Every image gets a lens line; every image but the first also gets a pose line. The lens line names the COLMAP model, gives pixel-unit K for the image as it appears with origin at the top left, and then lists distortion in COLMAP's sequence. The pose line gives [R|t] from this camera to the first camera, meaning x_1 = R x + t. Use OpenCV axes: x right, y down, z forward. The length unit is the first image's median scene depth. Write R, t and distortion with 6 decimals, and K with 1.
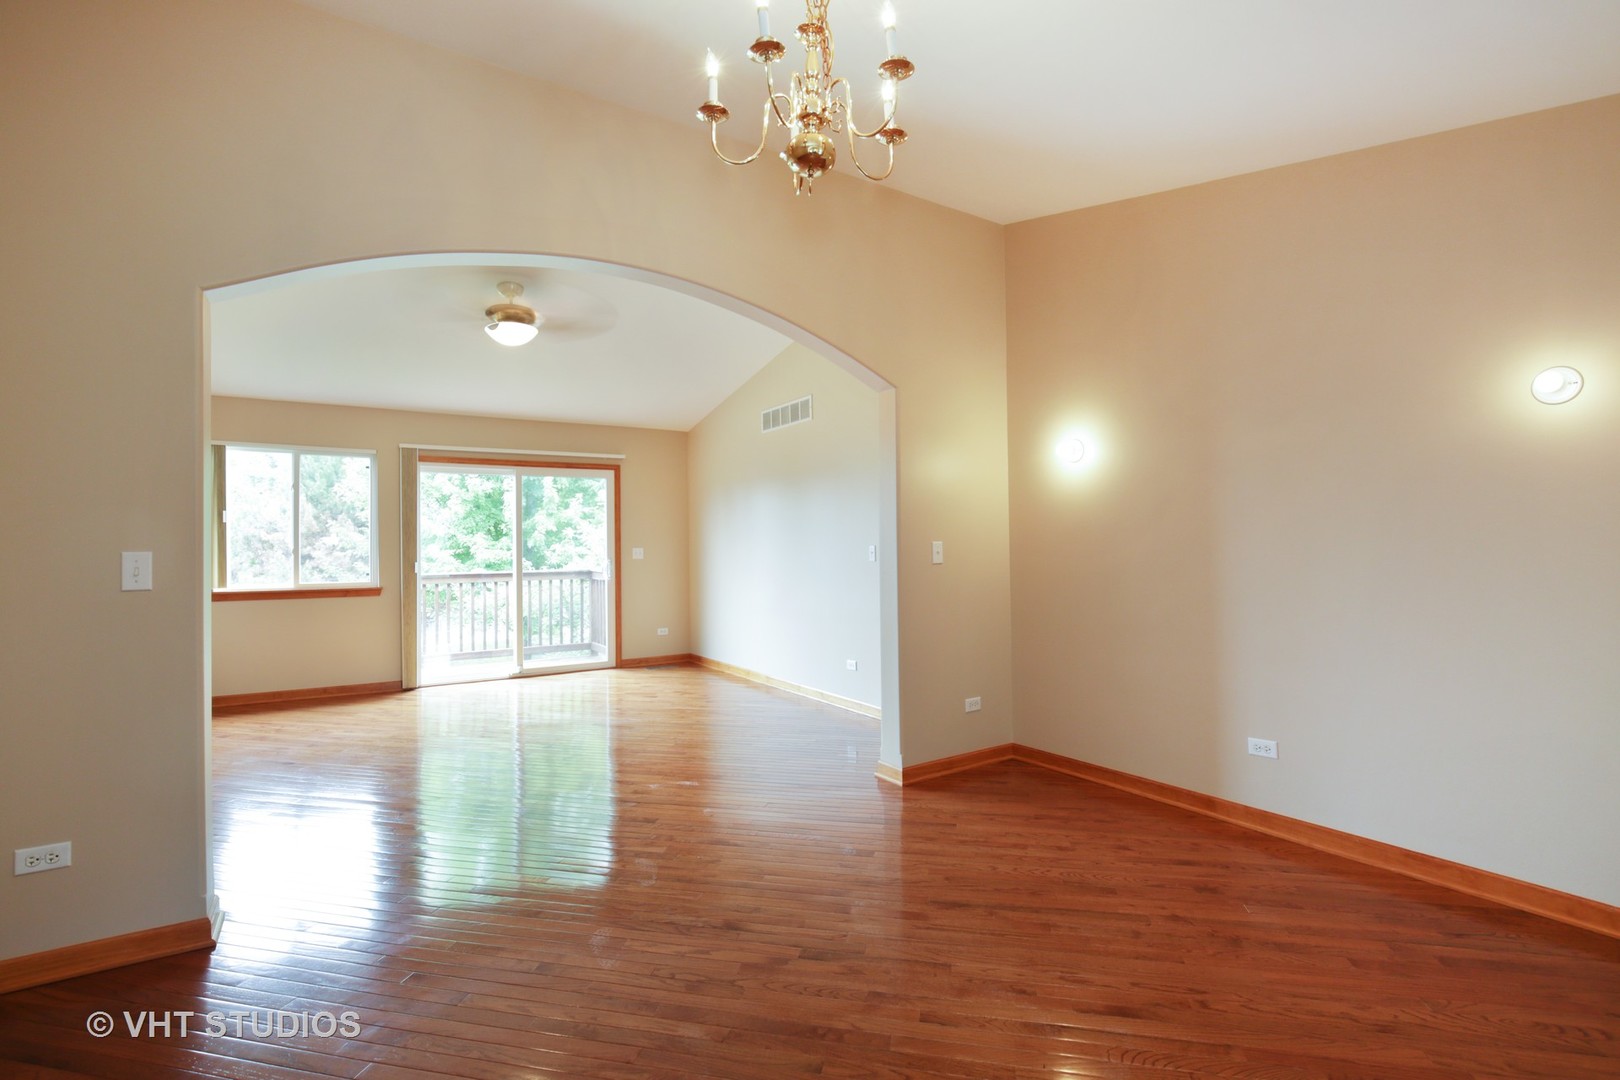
lens RADIAL K [[737.0, 0, 809.4], [0, 737.0, 536.9], [0, 0, 1]] dist [-0.001090, -0.000063]
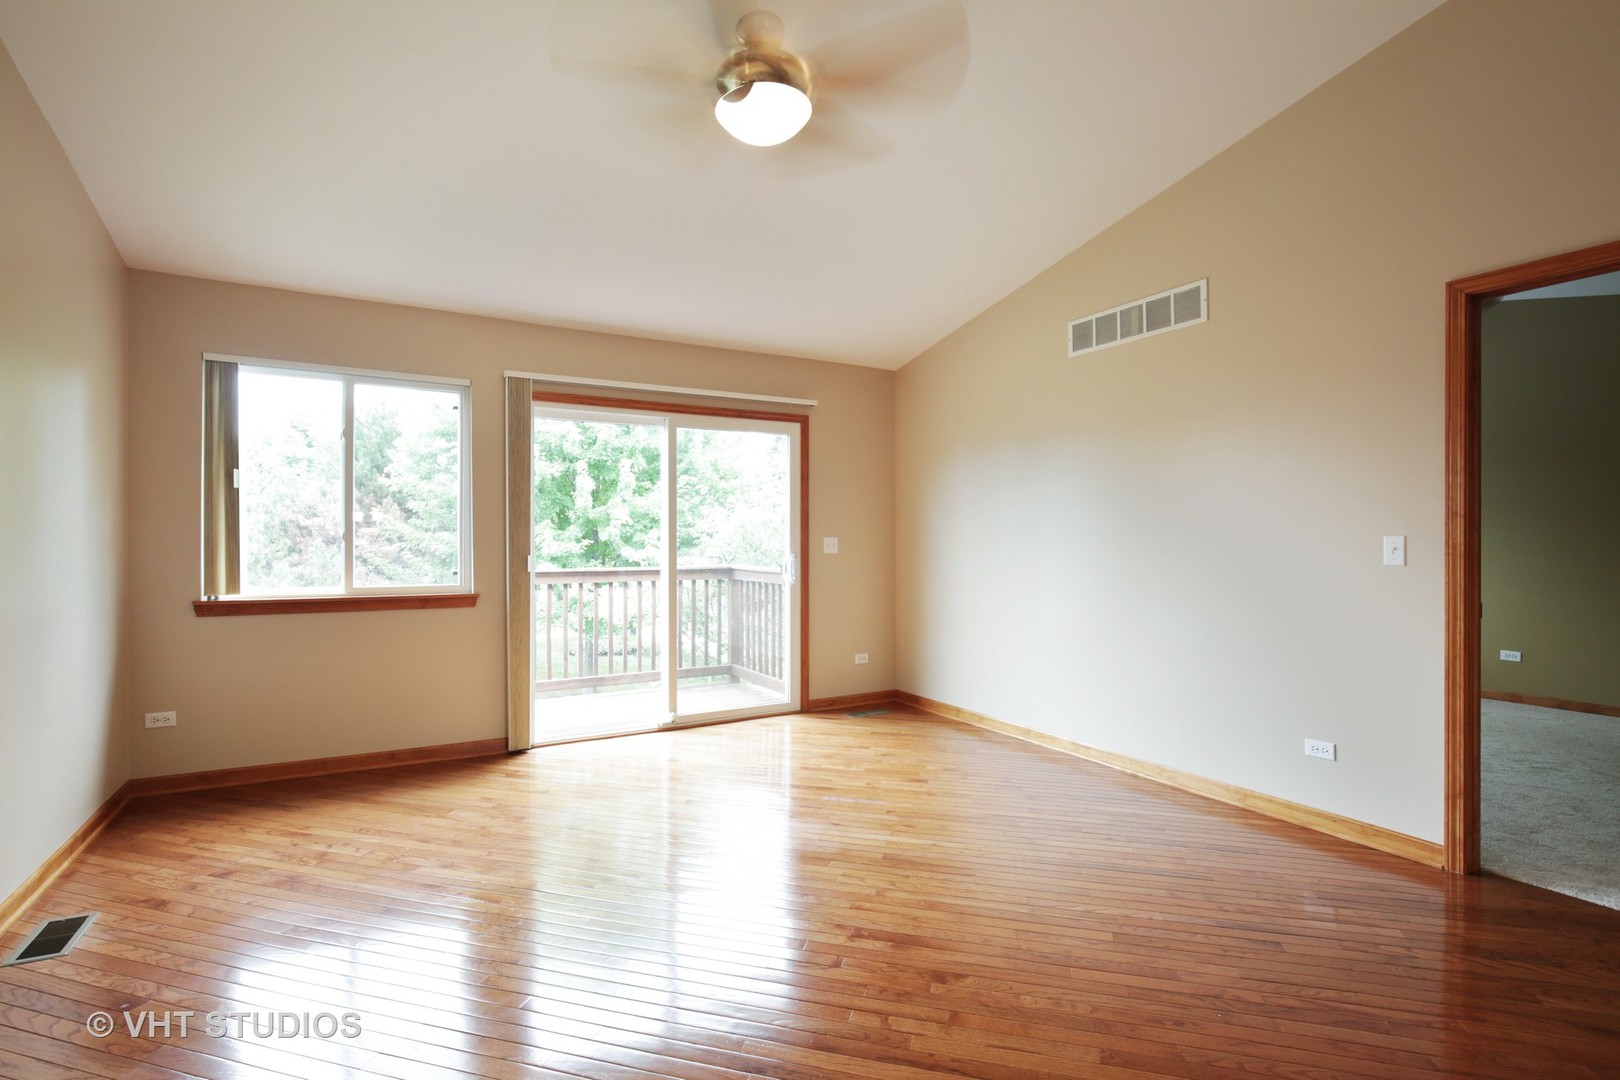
lens RADIAL K [[741.5, 0, 810.0], [0, 741.5, 540.0], [0, 0, 1]] dist [0.002541, -0.000042]
pose [[0.999201, 0.010751, -0.038502, -0.242622], [-0.010261, 0.999864, 0.012890, 0.009348], [0.038635, -0.012485, 0.999175, 0.332578]]
